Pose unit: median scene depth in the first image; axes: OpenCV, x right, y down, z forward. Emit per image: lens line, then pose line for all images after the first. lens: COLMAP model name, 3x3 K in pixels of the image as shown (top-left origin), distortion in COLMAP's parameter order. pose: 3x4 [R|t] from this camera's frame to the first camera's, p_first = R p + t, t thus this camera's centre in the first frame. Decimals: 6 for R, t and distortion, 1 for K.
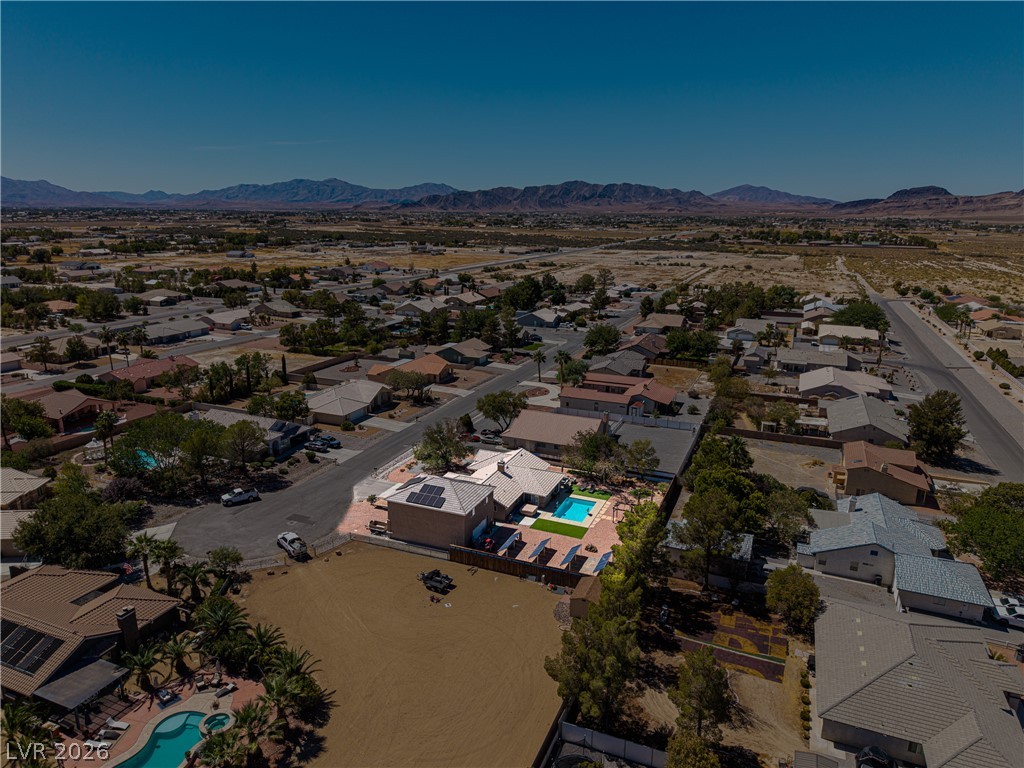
lens RADIAL K [[680.9, 0, 512.0], [0, 680.9, 384.0], [0, 0, 1]] dist [0.018859, -0.005282]
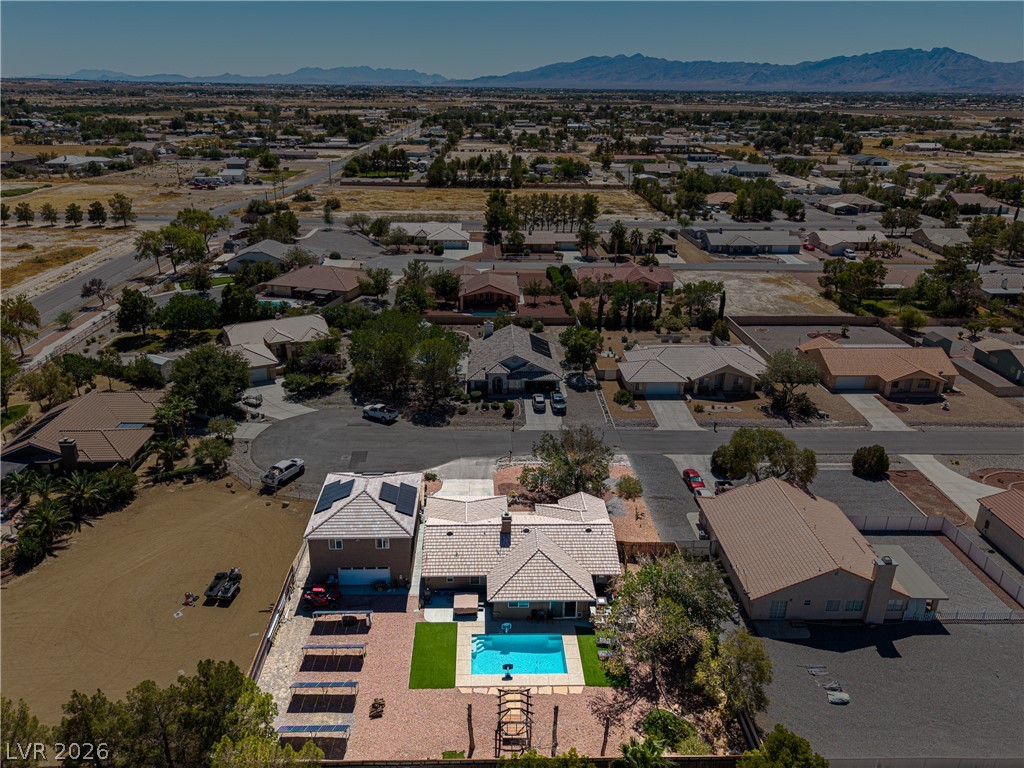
lens RADIAL K [[747.5, 0, 499.6], [0, 747.5, 384.5], [0, 0, 1]] dist [0.023965, -0.005323]
pose [[0.410484, 0.331264, -0.849569, 0.487488], [-0.231262, 0.939038, 0.254412, -0.158128], [0.882055, 0.092041, 0.462069, 0.631525]]
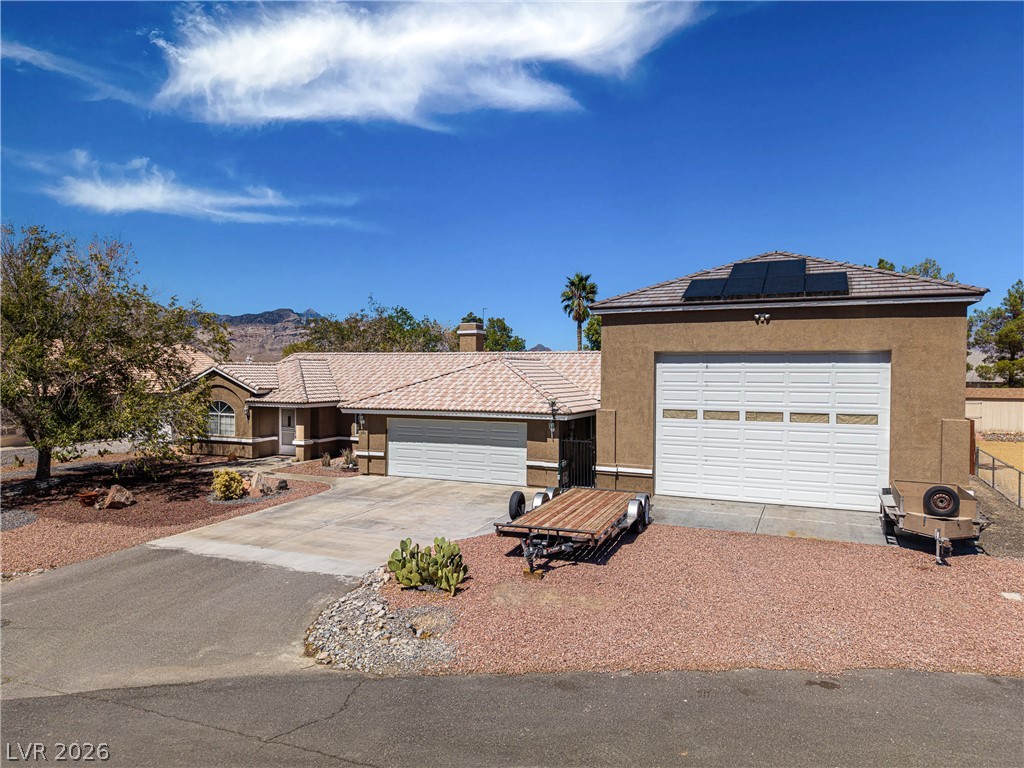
lens RADIAL K [[698.0, 0, 512.0], [0, 698.0, 384.0], [0, 0, 1]] dist [0.010841, 0.000653]
pose [[0.025809, -0.031958, 0.999156, -0.307067], [0.246484, 0.968834, 0.024621, 0.128927], [-0.968803, 0.245641, 0.032882, 0.922665]]
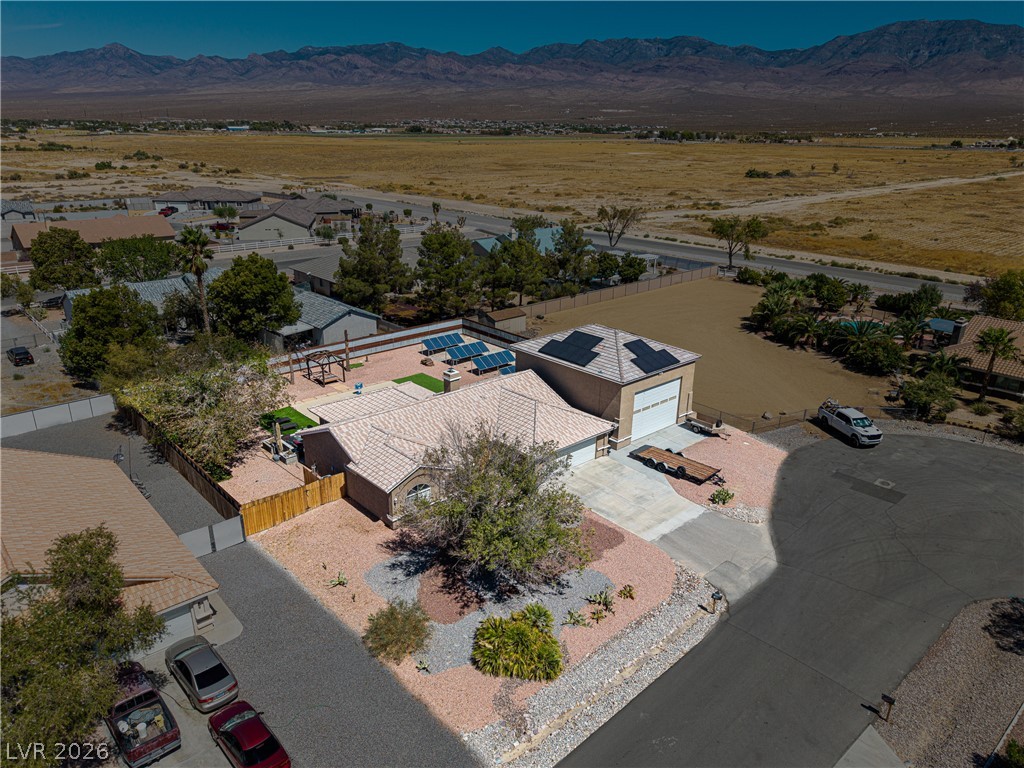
lens RADIAL K [[698.0, 0, 512.0], [0, 698.0, 384.0], [0, 0, 1]] dist [0.010841, 0.000653]
pose [[-0.904221, -0.170063, 0.391745, -0.233098], [0.079844, 0.833800, 0.546262, -0.133657], [-0.419536, 0.525220, -0.740360, 1.269983]]
